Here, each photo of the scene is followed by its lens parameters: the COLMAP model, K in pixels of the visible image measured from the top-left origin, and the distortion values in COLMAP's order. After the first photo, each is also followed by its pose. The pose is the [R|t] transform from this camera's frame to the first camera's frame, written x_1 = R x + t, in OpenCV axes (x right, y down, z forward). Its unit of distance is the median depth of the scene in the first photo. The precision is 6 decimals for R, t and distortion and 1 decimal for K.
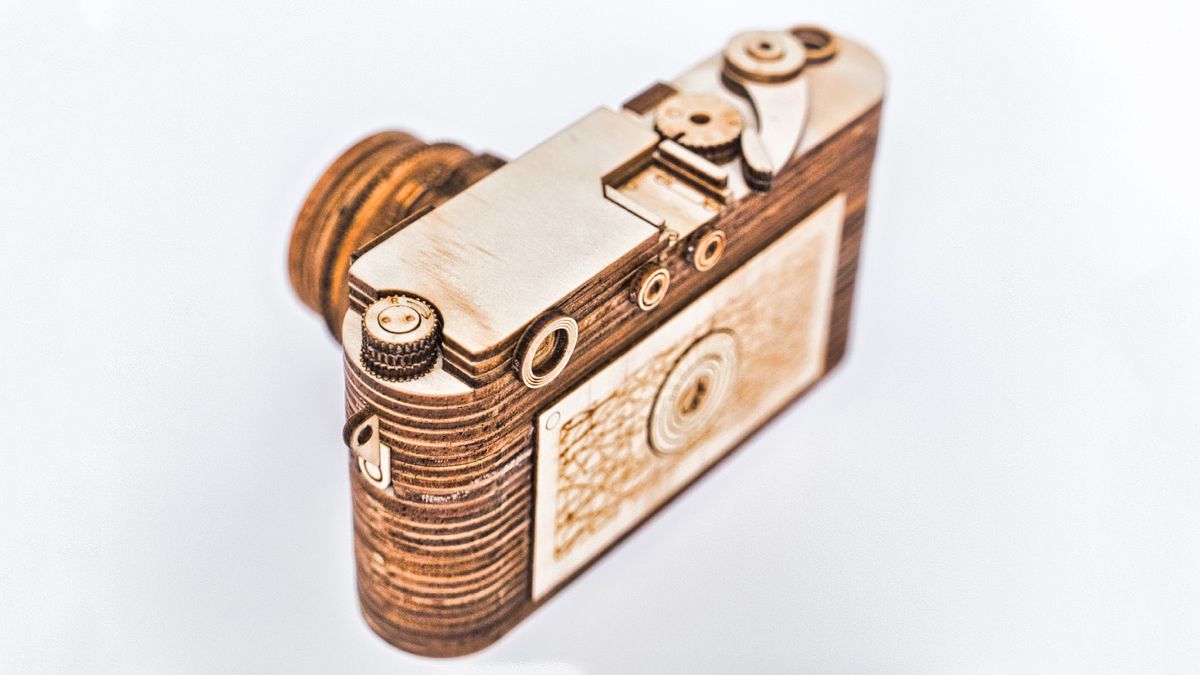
lens RADIAL K [[2027.8, 0, 600.0], [0, 2027.8, 337.5], [0, 0, 1]] dist [0.032930, 0.003666]
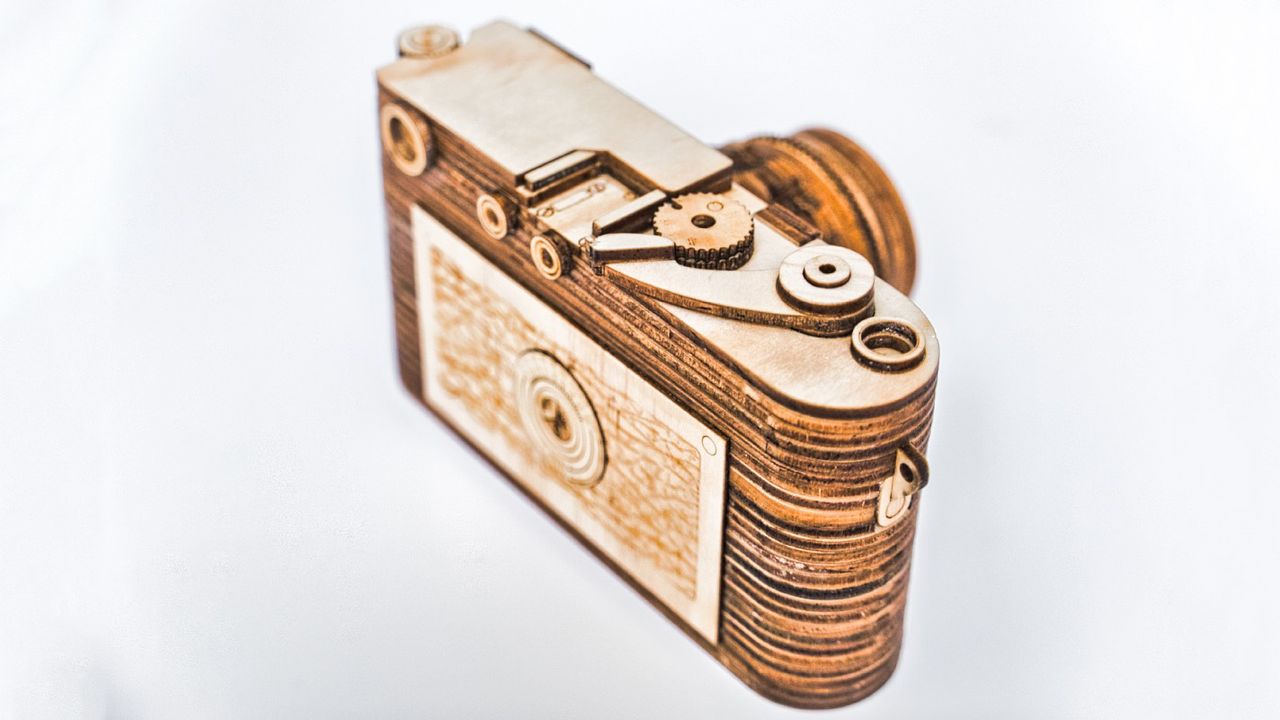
lens RADIAL K [[2163.0, 0, 640.0], [0, 2163.0, 360.0], [0, 0, 1]] dist [0.032930, 0.003666]
pose [[-0.127986, 0.610139, -0.781888, 0.880185], [-0.659028, 0.536826, 0.526782, -0.587327], [0.741149, 0.582707, 0.333393, 0.722462]]
